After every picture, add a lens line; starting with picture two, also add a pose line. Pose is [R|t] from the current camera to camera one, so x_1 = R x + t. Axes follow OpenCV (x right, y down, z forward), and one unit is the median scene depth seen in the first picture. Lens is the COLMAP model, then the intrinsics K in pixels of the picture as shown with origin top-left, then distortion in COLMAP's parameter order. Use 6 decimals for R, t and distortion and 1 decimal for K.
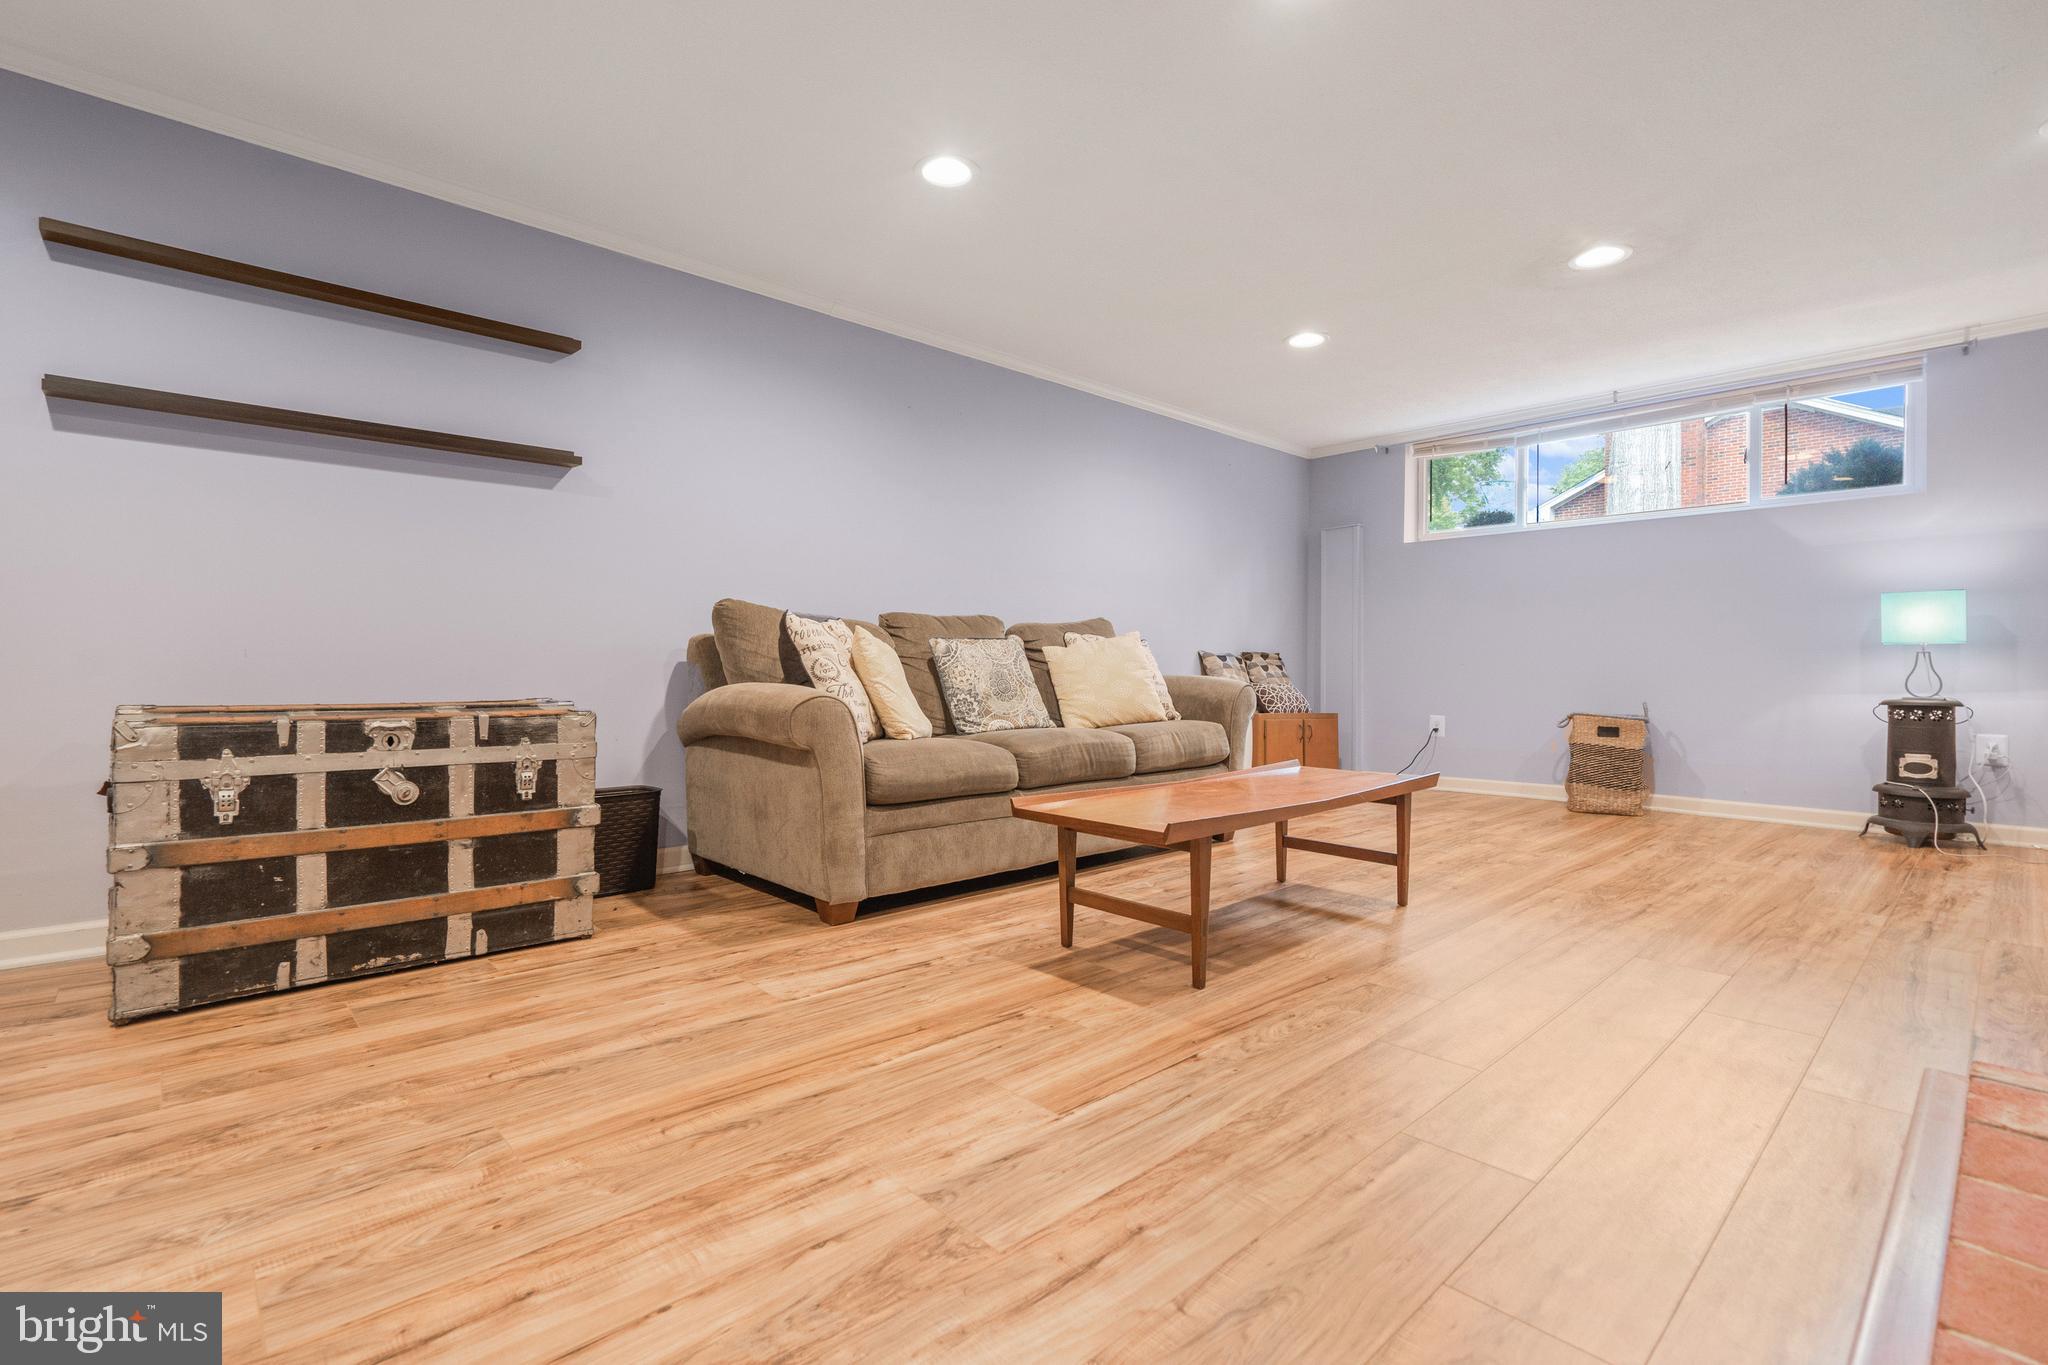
lens RADIAL K [[936.1, 0, 1021.1], [0, 936.1, 686.3], [0, 0, 1]] dist [-0.007734, 0.001249]
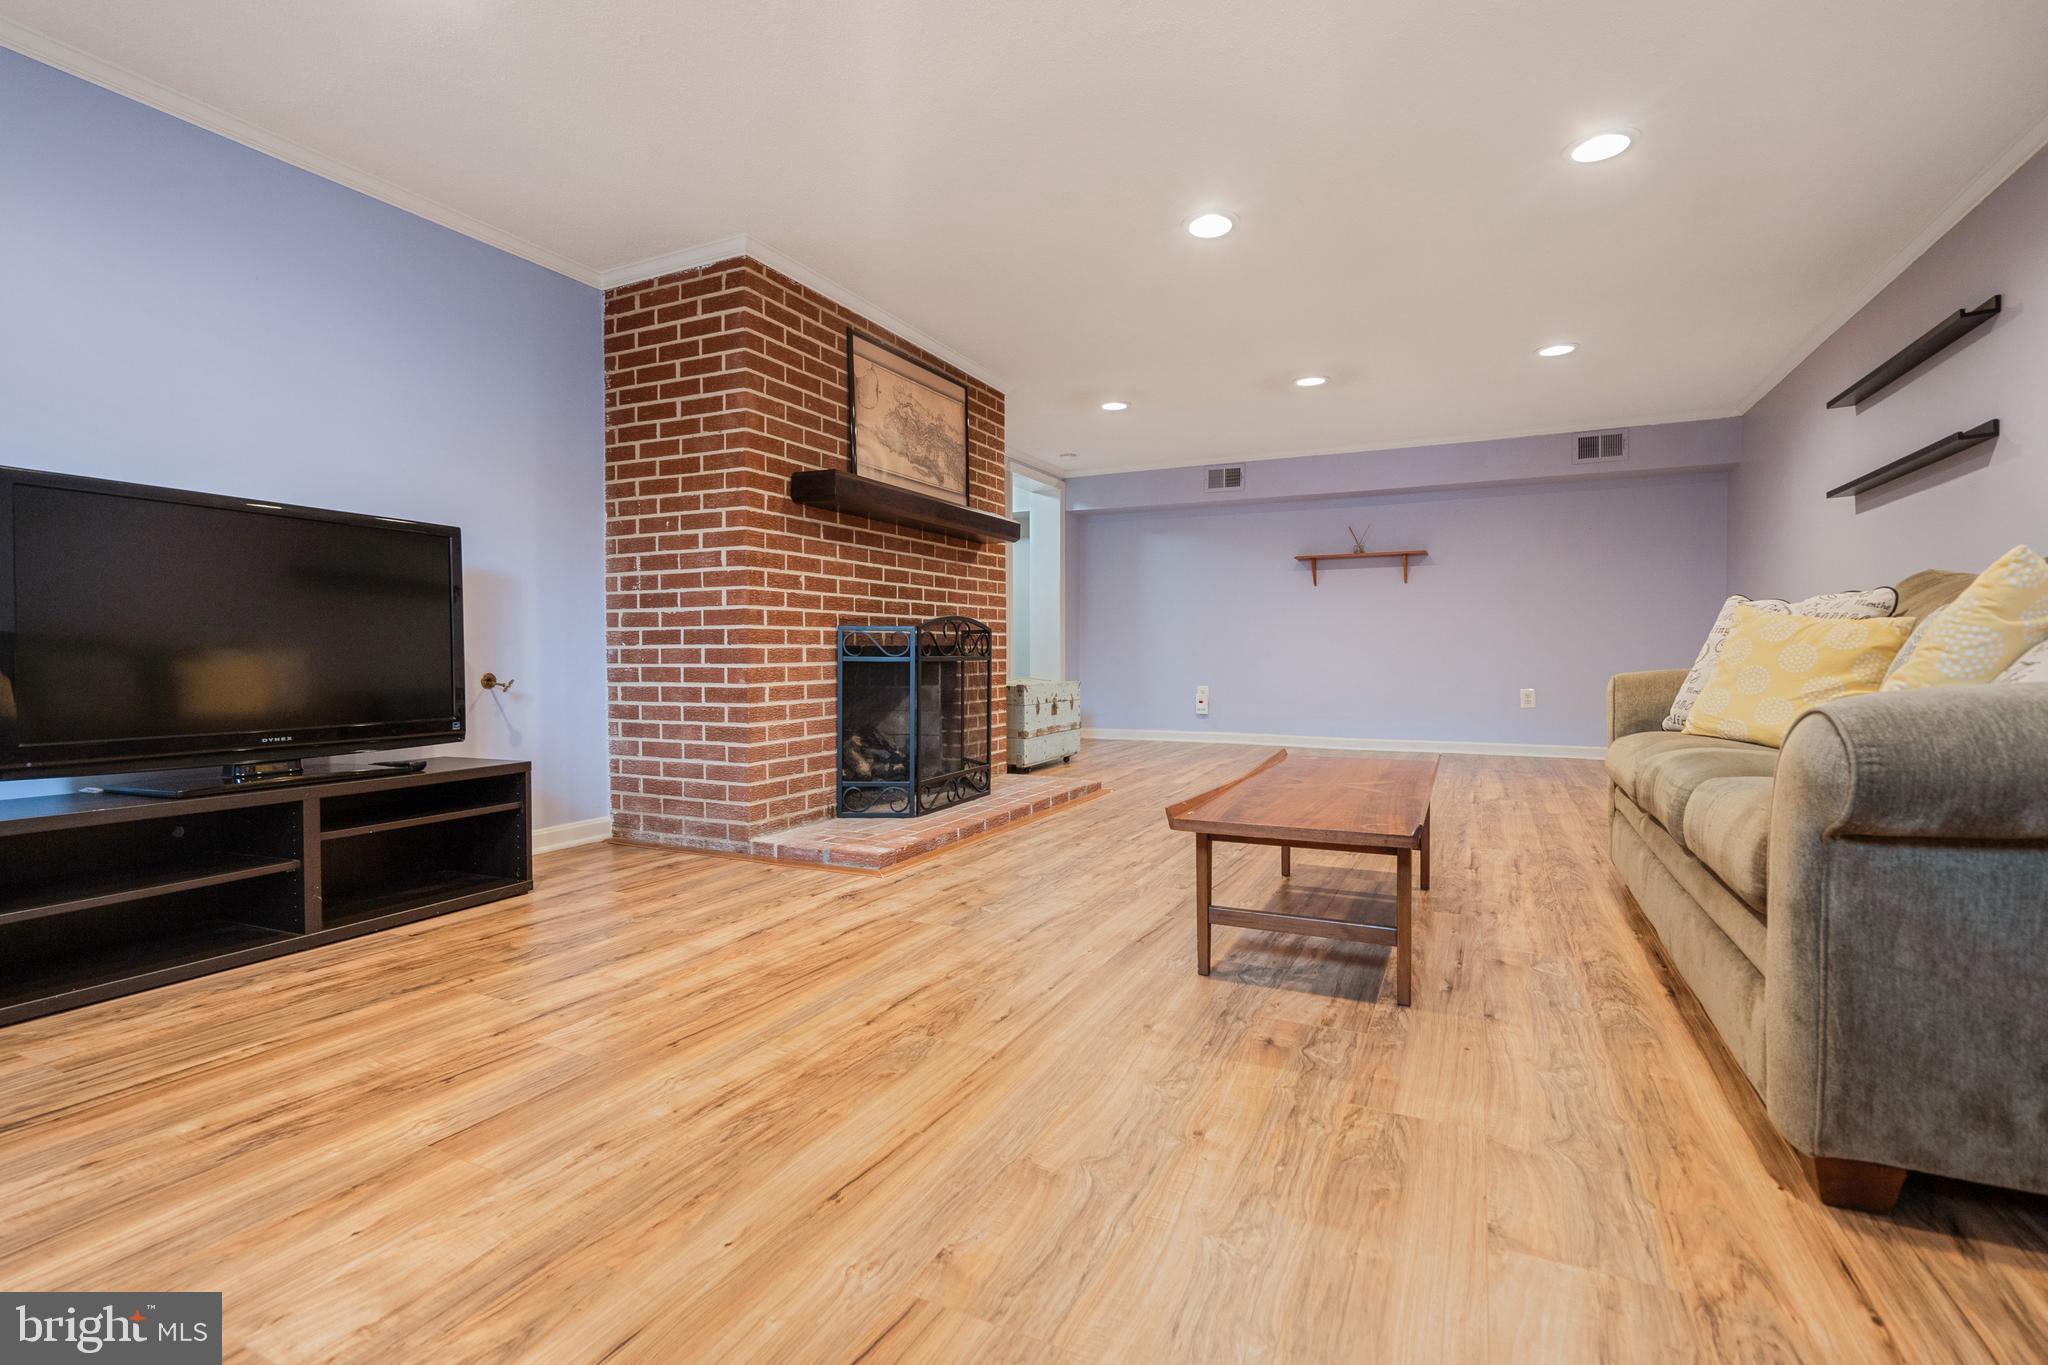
lens RADIAL K [[936.1, 0, 1024.8], [0, 936.1, 686.3], [0, 0, 1]] dist [-0.007734, 0.001249]
pose [[-0.938181, 0.021363, -0.345485, -0.709186], [0.007463, 0.999110, 0.041515, -0.017882], [0.346065, 0.036371, -0.937505, 2.378145]]
